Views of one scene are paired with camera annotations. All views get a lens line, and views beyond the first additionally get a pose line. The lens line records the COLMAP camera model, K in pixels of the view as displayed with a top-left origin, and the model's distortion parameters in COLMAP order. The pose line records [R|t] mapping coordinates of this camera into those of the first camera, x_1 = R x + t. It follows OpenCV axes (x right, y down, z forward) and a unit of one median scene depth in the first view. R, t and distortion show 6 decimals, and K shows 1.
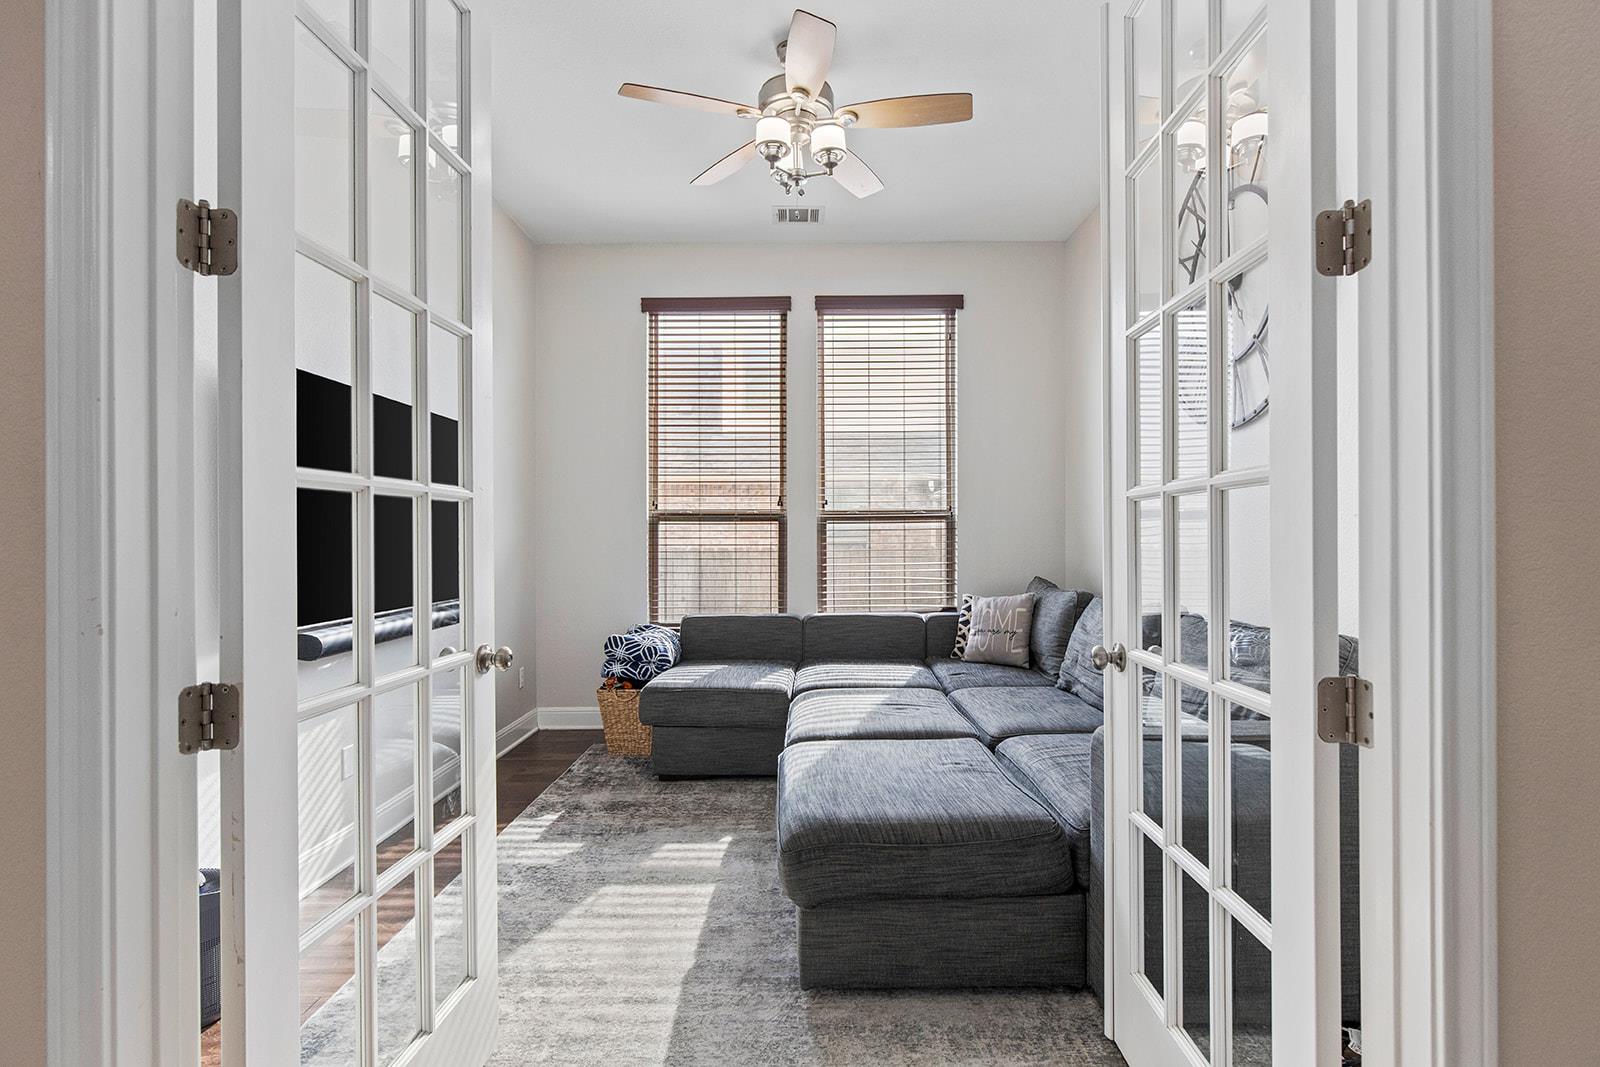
lens RADIAL K [[793.3, 0, 800.0], [0, 793.3, 533.5], [0, 0, 1]] dist [-0.000829, -0.000165]
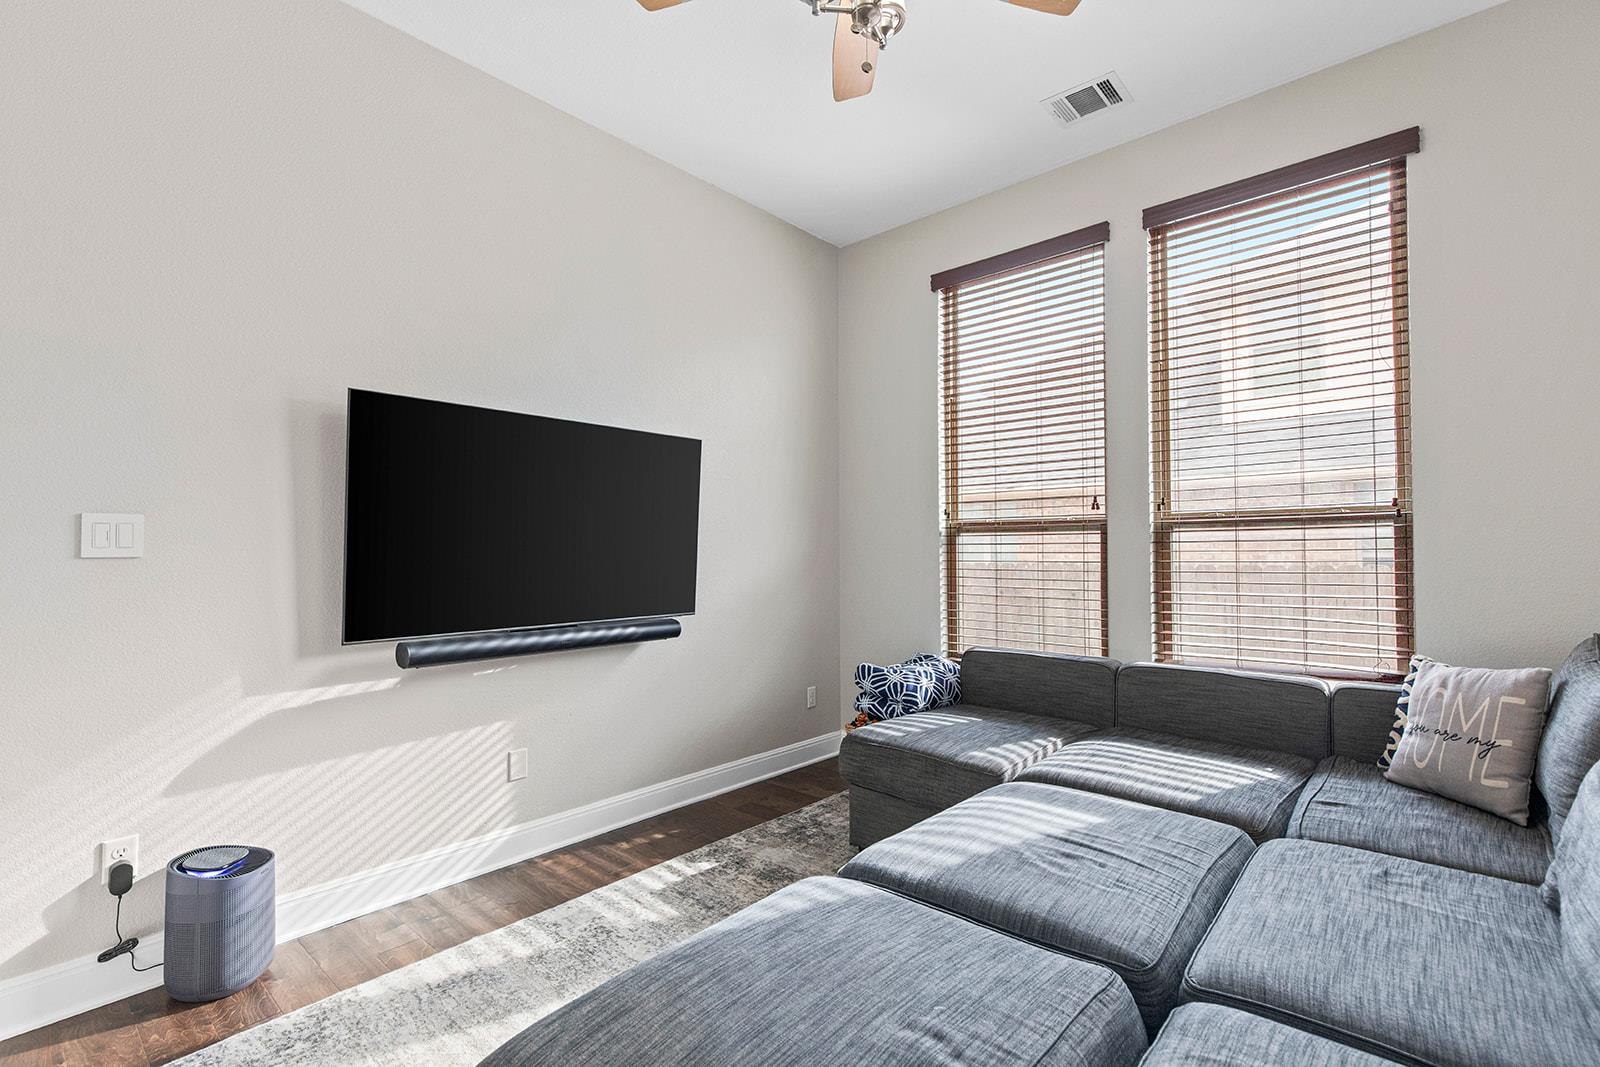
lens RADIAL K [[730.1, 0, 800.0], [0, 730.1, 533.5], [0, 0, 1]] dist [0.008278, -0.000201]
pose [[0.747585, -0.014220, -0.664014, 0.245576], [0.002701, 0.999828, -0.018371, -0.000648], [0.664161, 0.011941, 0.747494, 0.350960]]
